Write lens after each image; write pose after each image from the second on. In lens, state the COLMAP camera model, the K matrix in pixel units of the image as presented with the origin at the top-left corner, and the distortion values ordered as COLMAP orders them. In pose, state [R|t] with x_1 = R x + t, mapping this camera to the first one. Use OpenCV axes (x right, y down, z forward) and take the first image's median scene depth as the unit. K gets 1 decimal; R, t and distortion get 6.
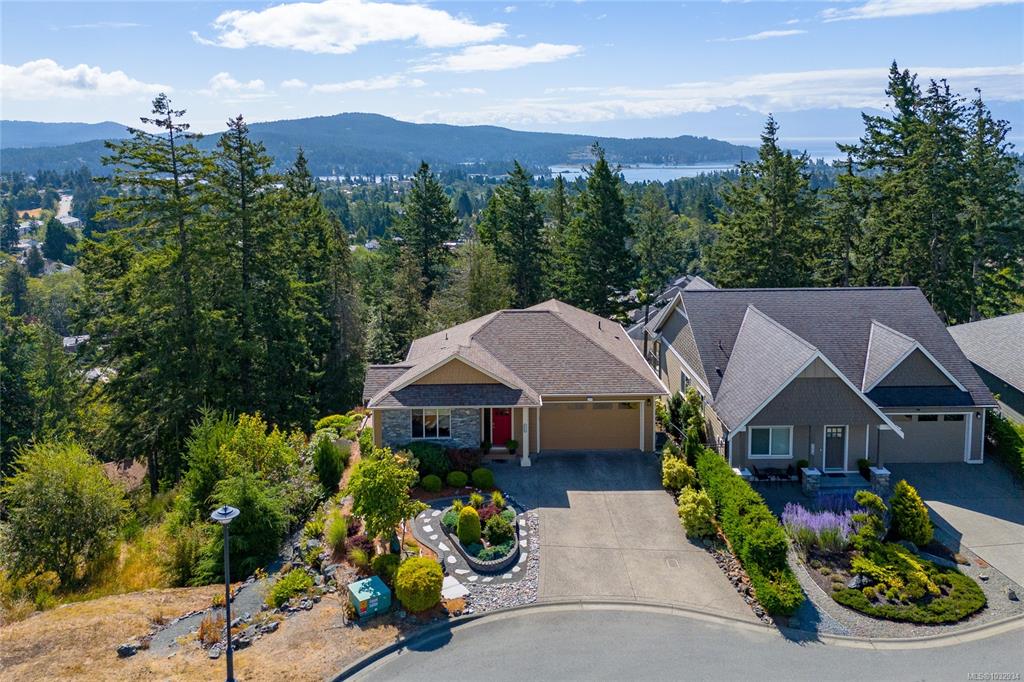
lens RADIAL K [[693.8, 0, 531.2], [0, 693.8, 361.7], [0, 0, 1]] dist [0.036605, -0.018181]
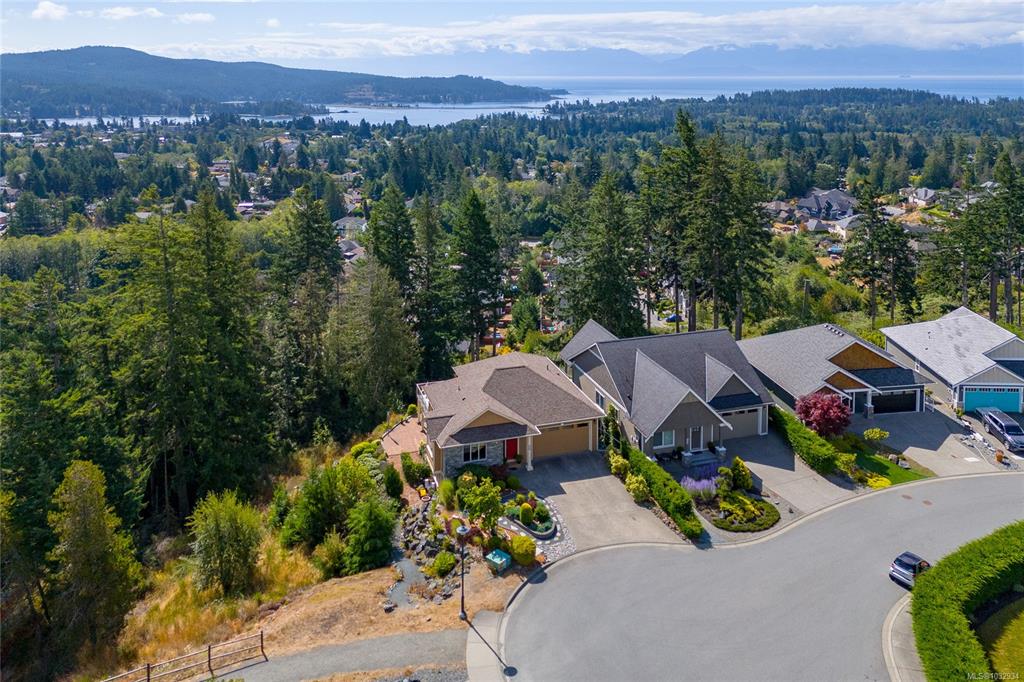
lens RADIAL K [[693.8, 0, 517.8], [0, 693.8, 332.7], [0, 0, 1]] dist [0.036605, -0.018181]
pose [[0.960521, -0.069822, 0.269305, -0.544015], [0.059252, 0.997127, 0.047190, -0.301950], [-0.271826, -0.029370, 0.961898, -0.666070]]
